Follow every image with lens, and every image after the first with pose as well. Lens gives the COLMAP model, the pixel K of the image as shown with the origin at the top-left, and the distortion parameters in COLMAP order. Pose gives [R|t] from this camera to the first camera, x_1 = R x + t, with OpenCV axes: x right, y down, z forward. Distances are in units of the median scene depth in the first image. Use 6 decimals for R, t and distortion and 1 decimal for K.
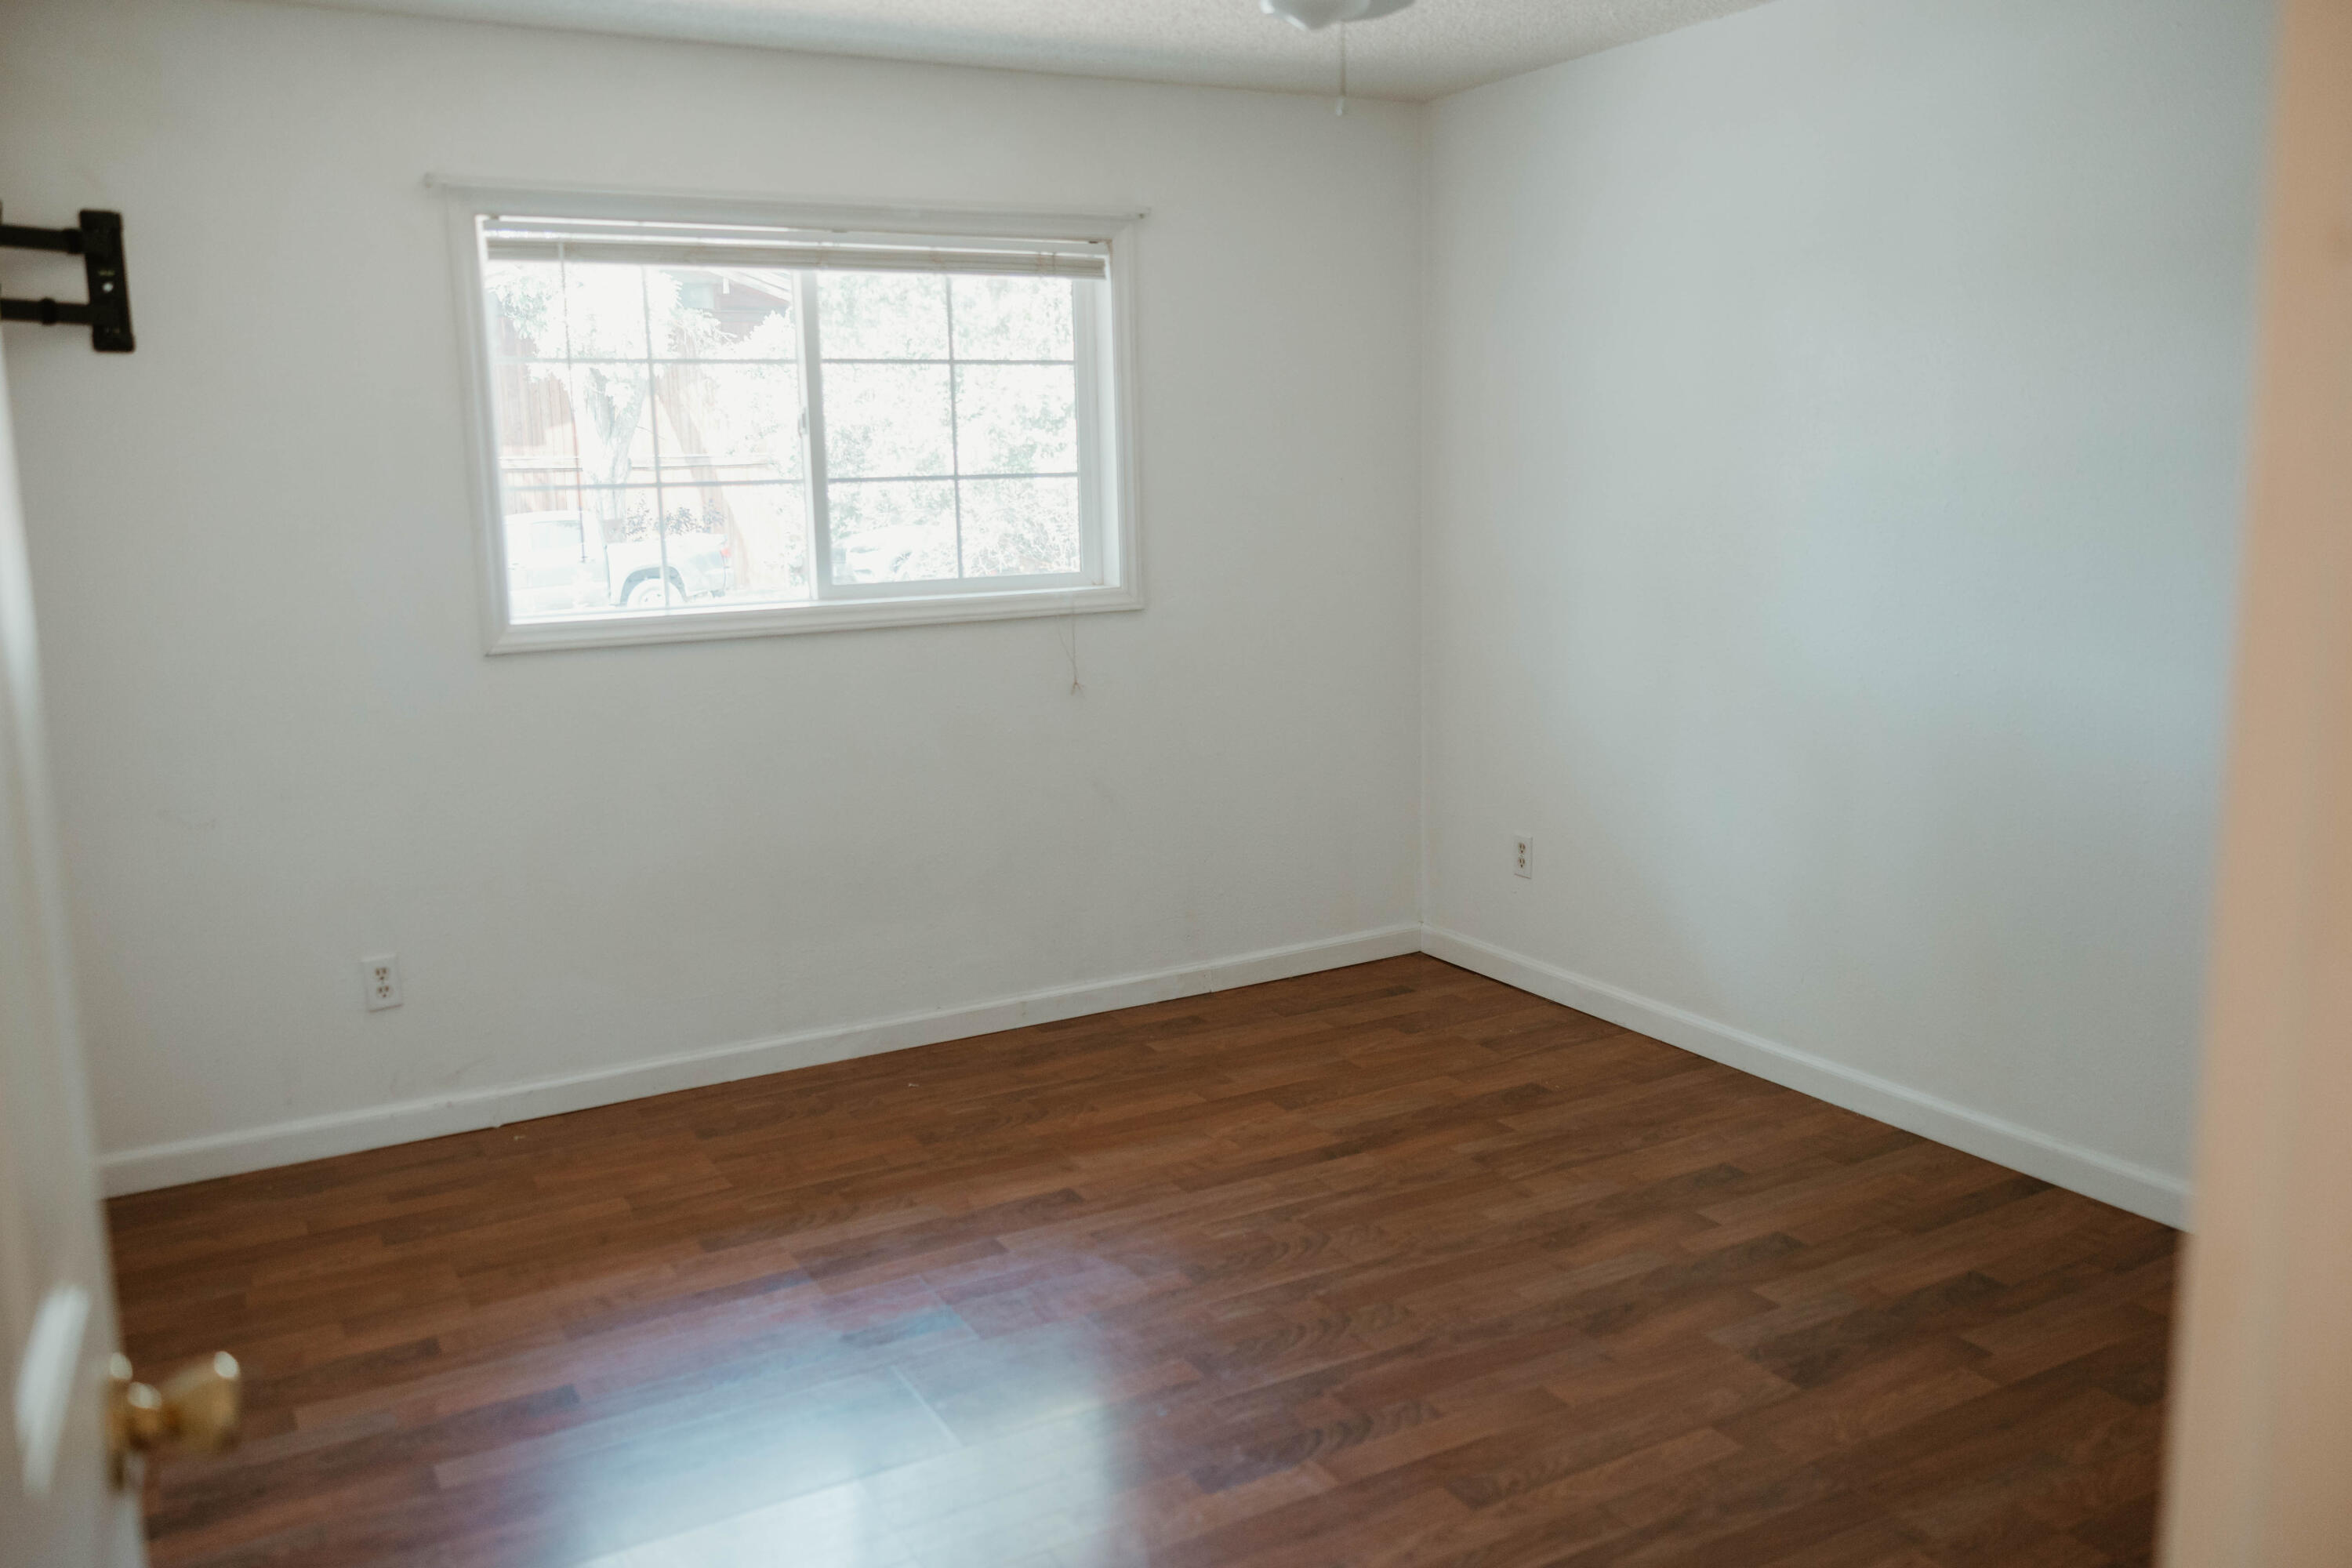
lens RADIAL K [[1880.2, 0, 1176.0], [0, 1880.2, 784.0], [0, 0, 1]] dist [0.003213, 0.009140]
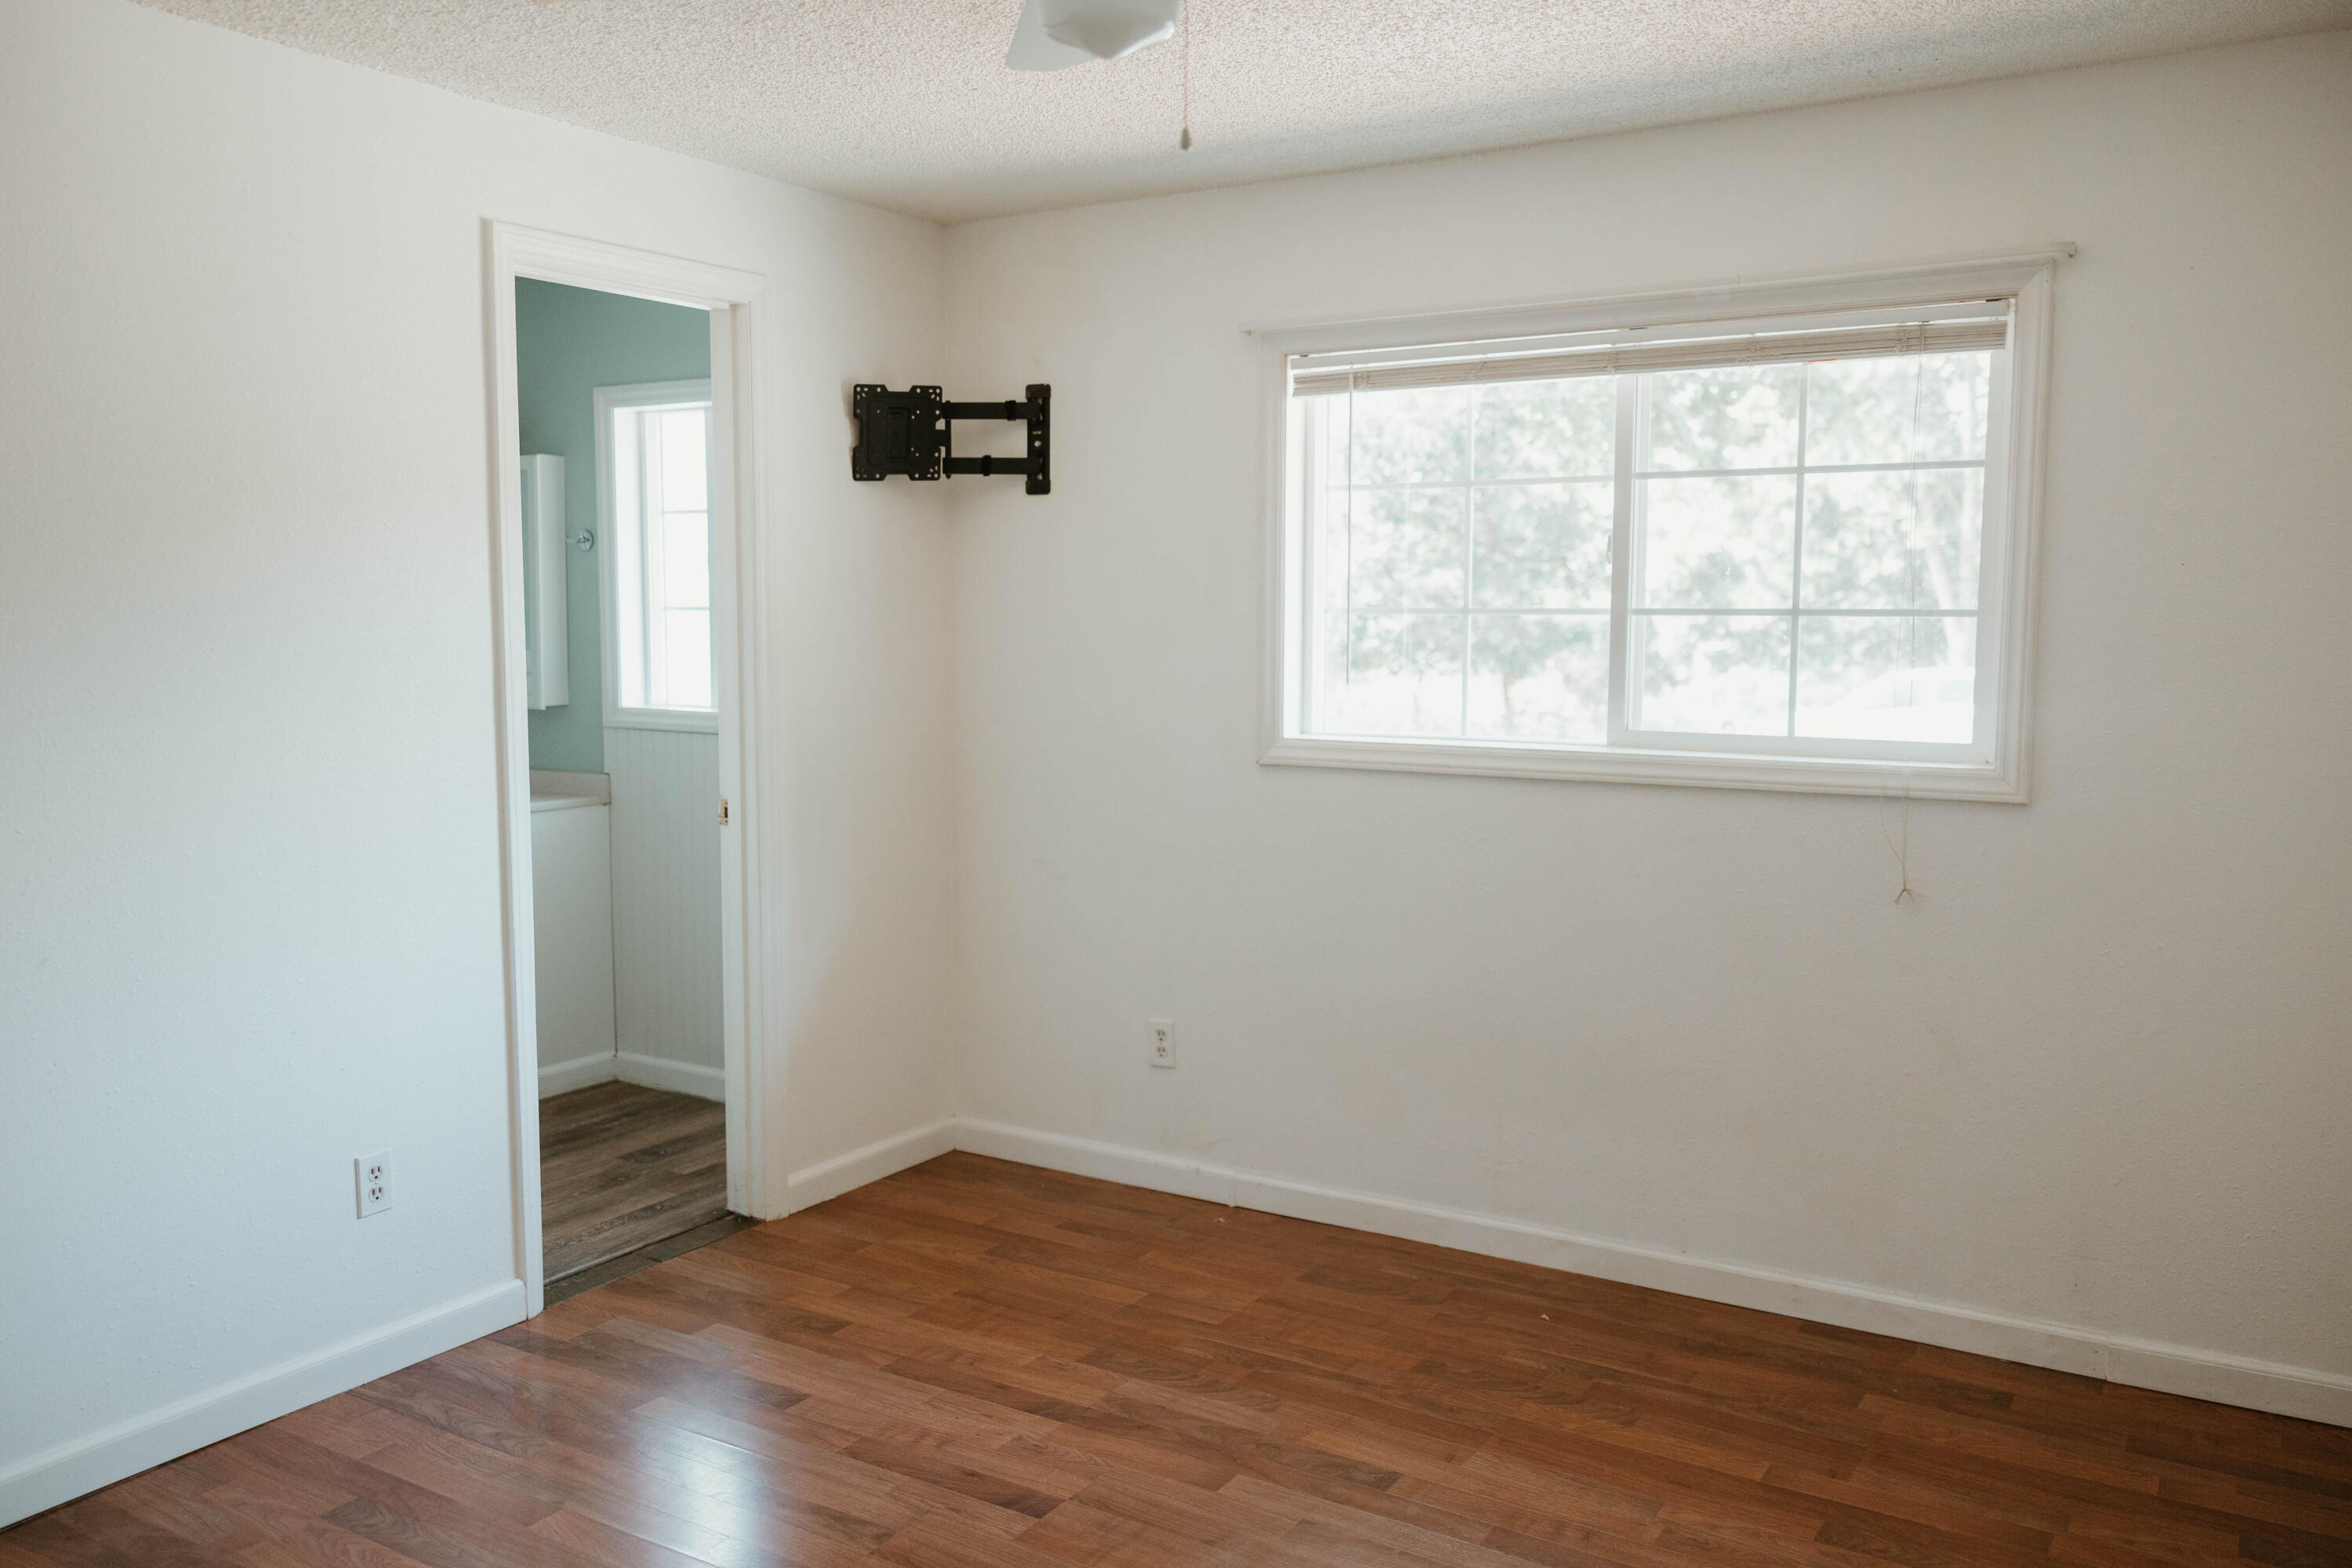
lens RADIAL K [[1880.2, 0, 1176.0], [0, 1880.2, 784.0], [0, 0, 1]] dist [0.003213, 0.009140]
pose [[0.459598, 0.109602, -0.881338, 0.542077], [-0.160349, 0.986288, 0.039036, -0.090282], [0.873532, 0.123381, 0.470870, 0.453056]]
